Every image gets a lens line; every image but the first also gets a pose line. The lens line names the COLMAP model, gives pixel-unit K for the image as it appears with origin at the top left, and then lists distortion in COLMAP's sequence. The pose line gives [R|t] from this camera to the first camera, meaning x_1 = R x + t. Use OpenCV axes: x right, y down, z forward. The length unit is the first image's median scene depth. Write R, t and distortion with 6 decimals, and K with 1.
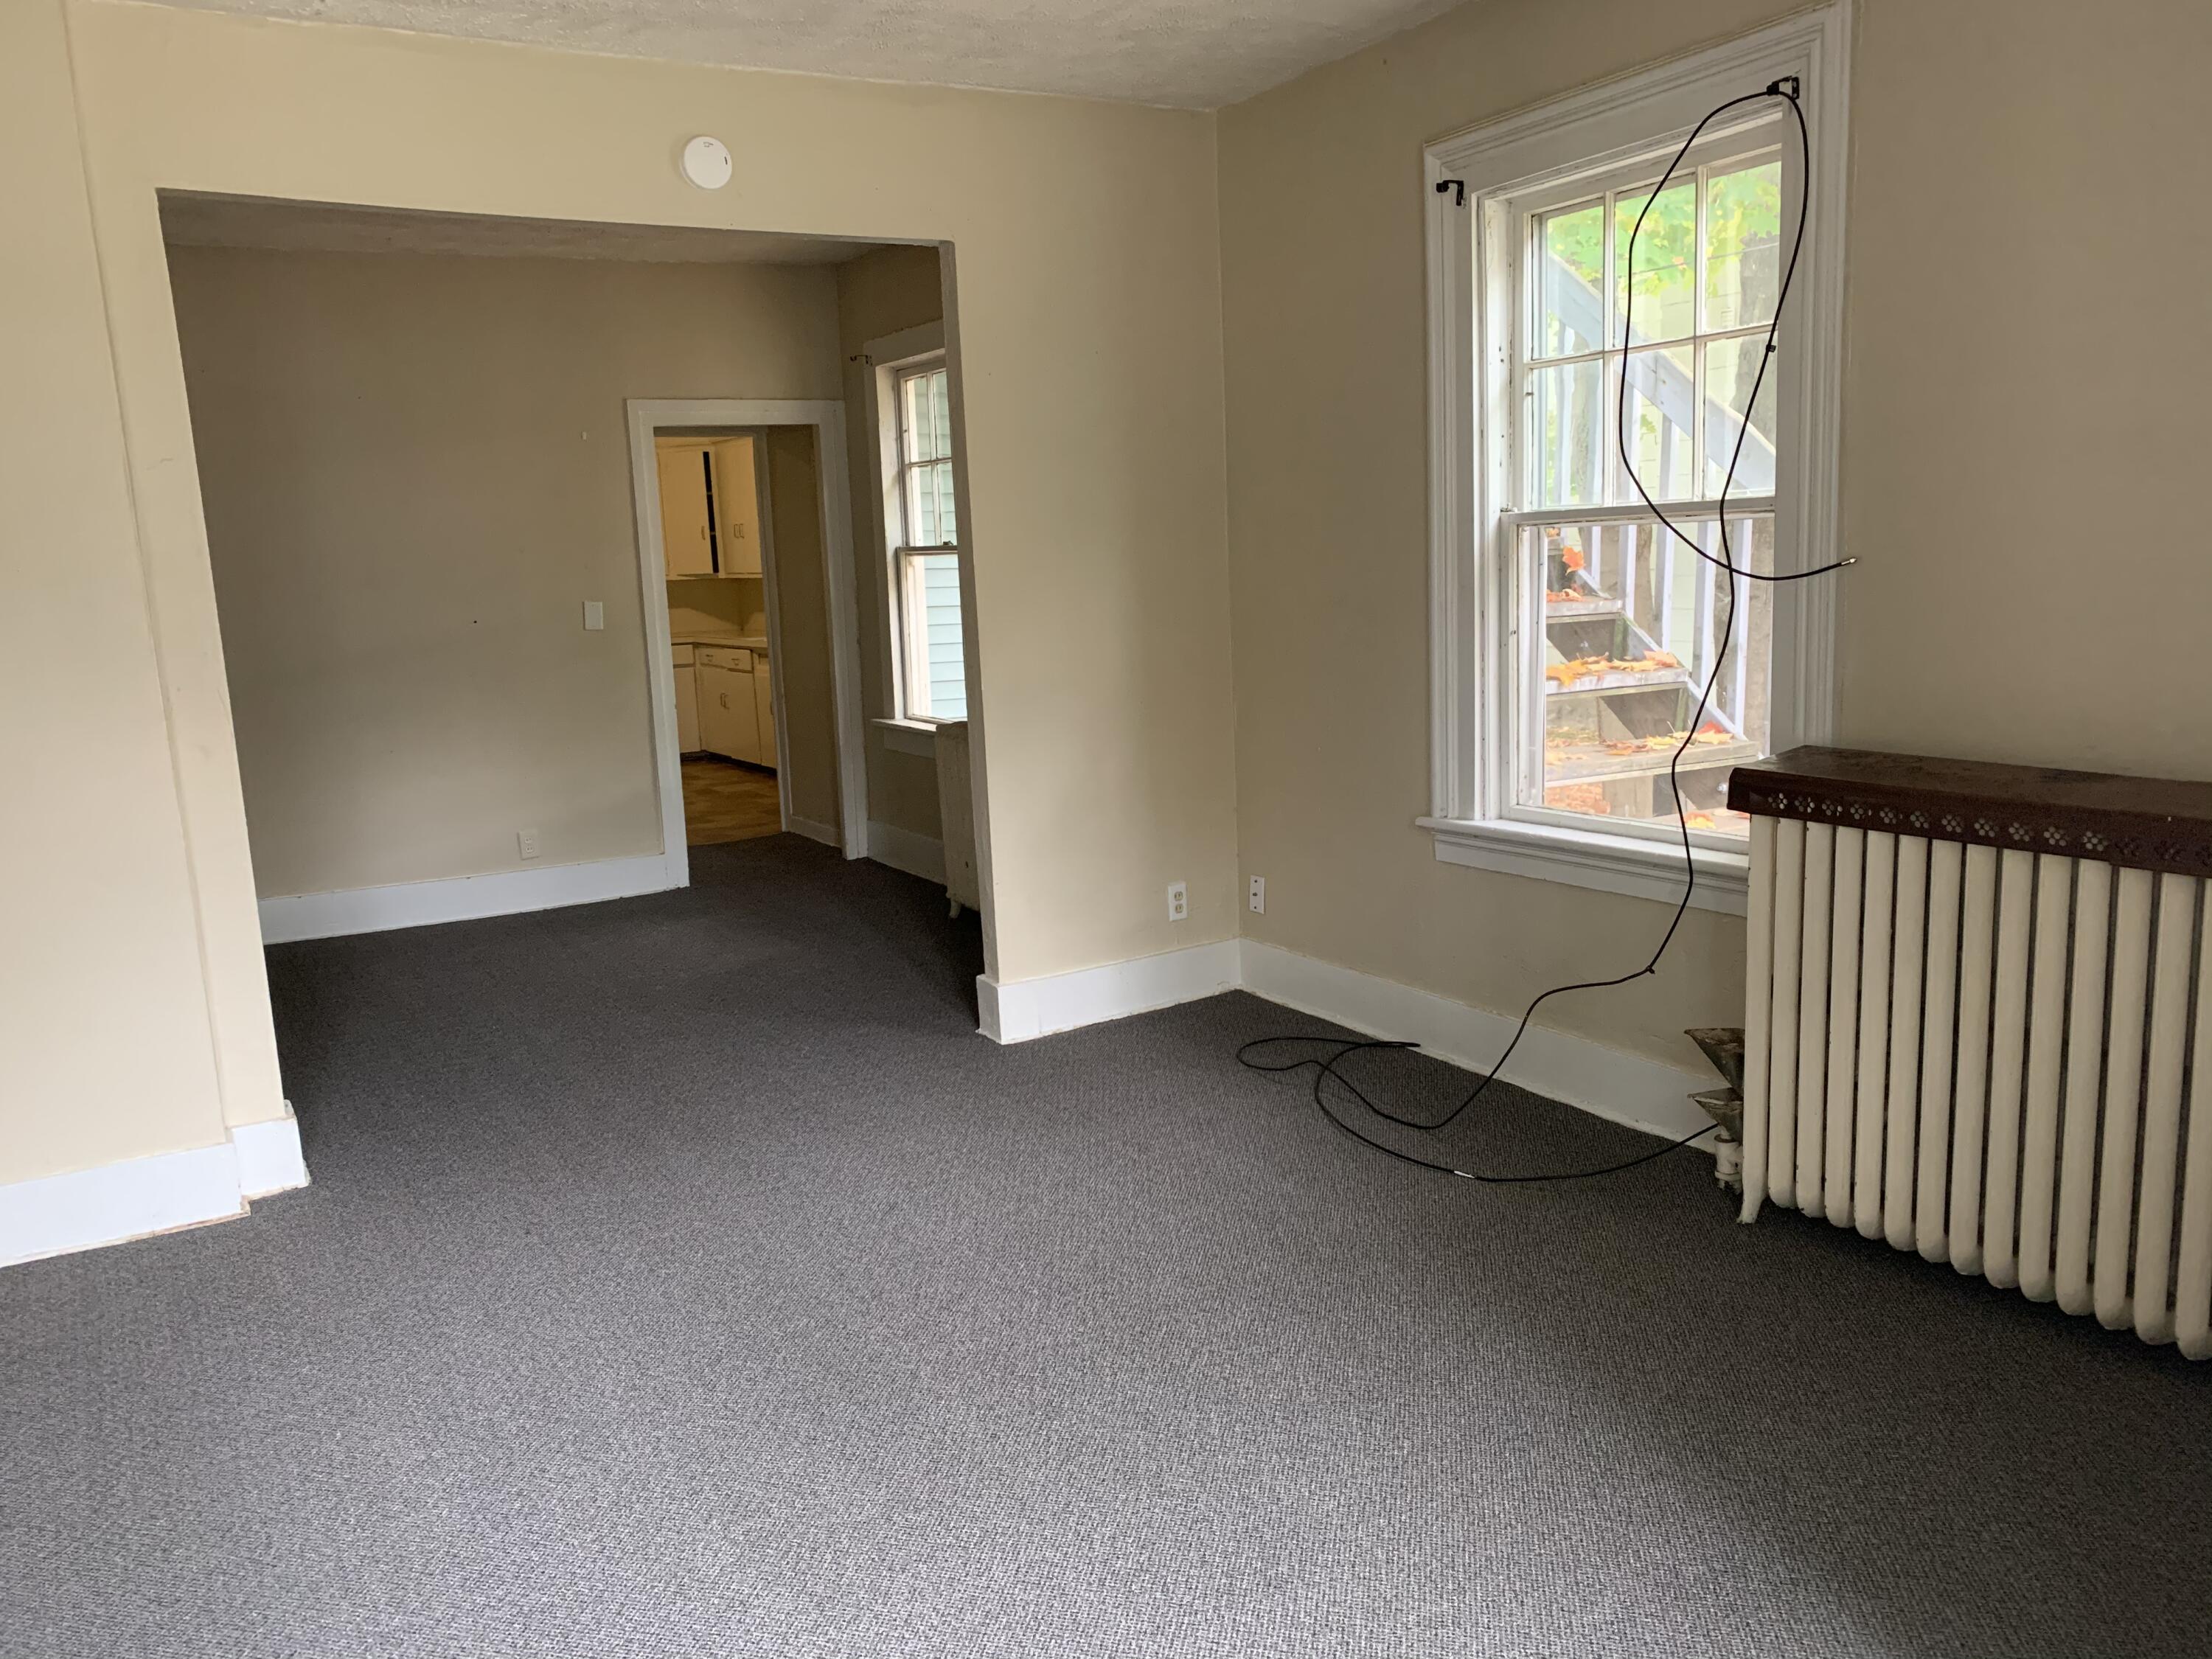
lens RADIAL K [[1685.9, 0, 1104.2], [0, 1685.9, 833.7], [0, 0, 1]] dist [0.003128, -0.010307]
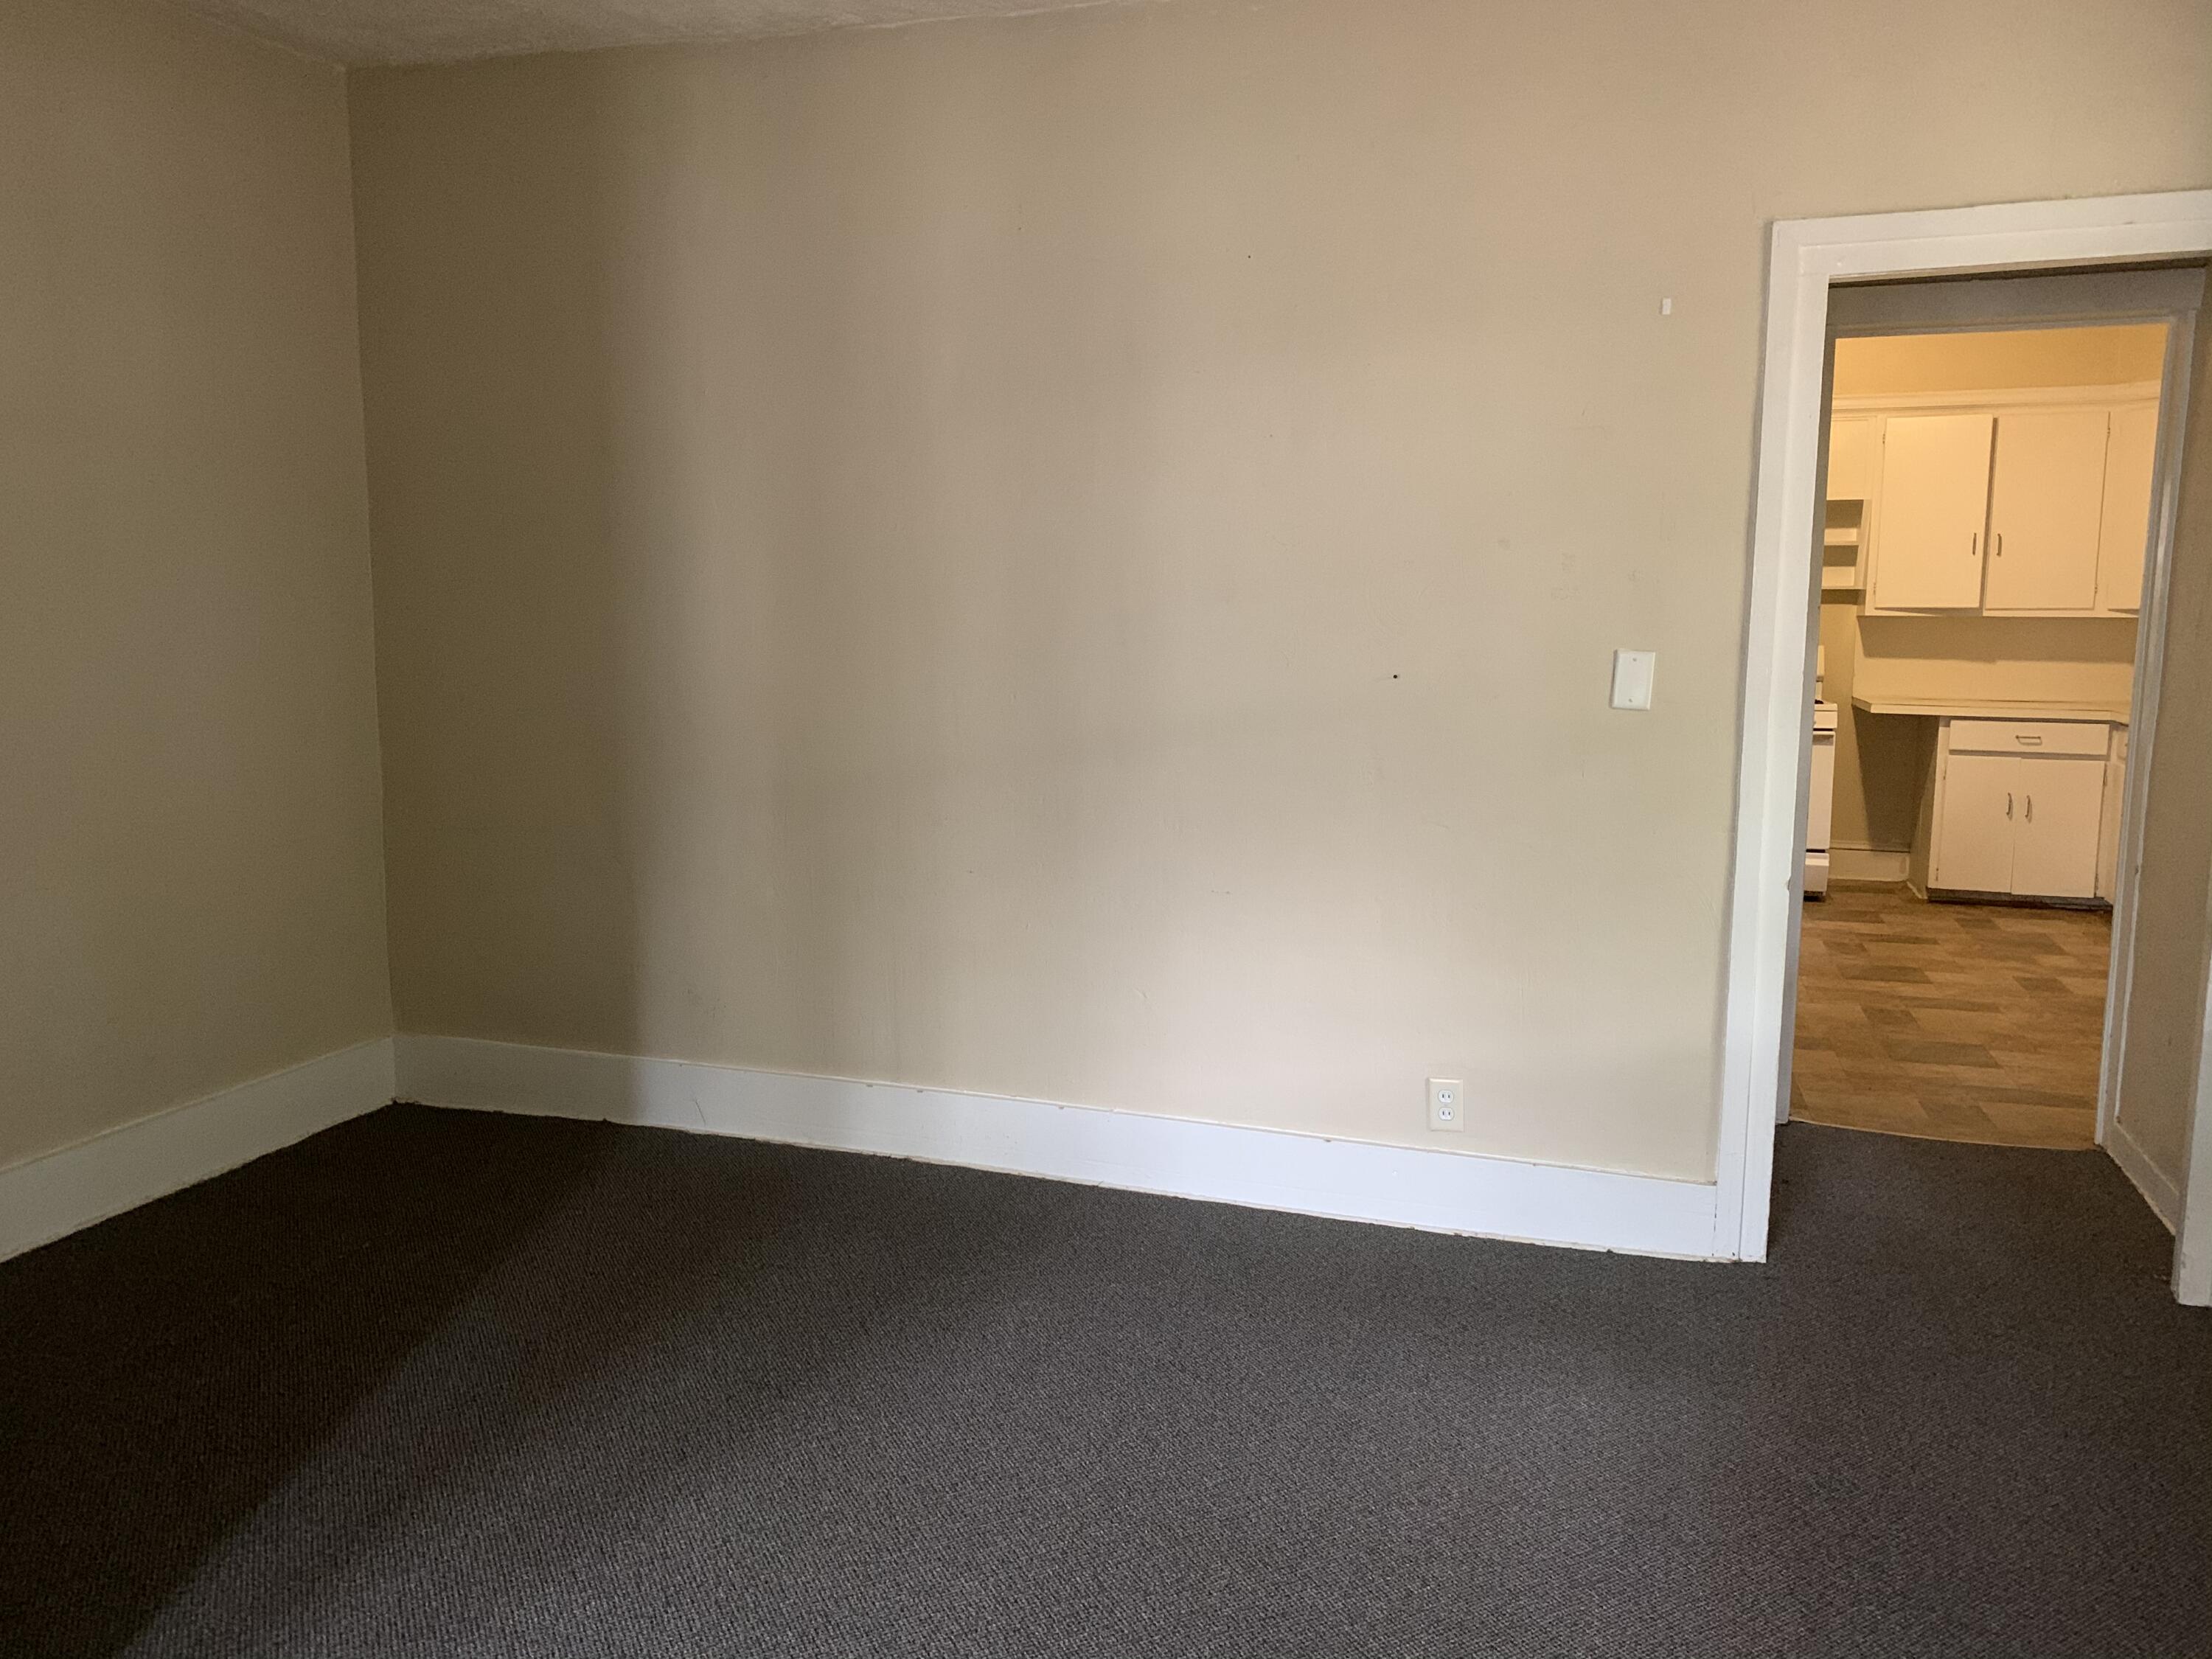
lens RADIAL K [[1685.9, 0, 1106.9], [0, 1685.9, 821.4], [0, 0, 1]] dist [0.003128, -0.010307]
pose [[0.648417, 0.145955, -0.747163, -0.032057], [-0.159378, 0.985726, 0.054244, -0.091310], [0.744415, 0.083909, 0.662424, 0.568075]]
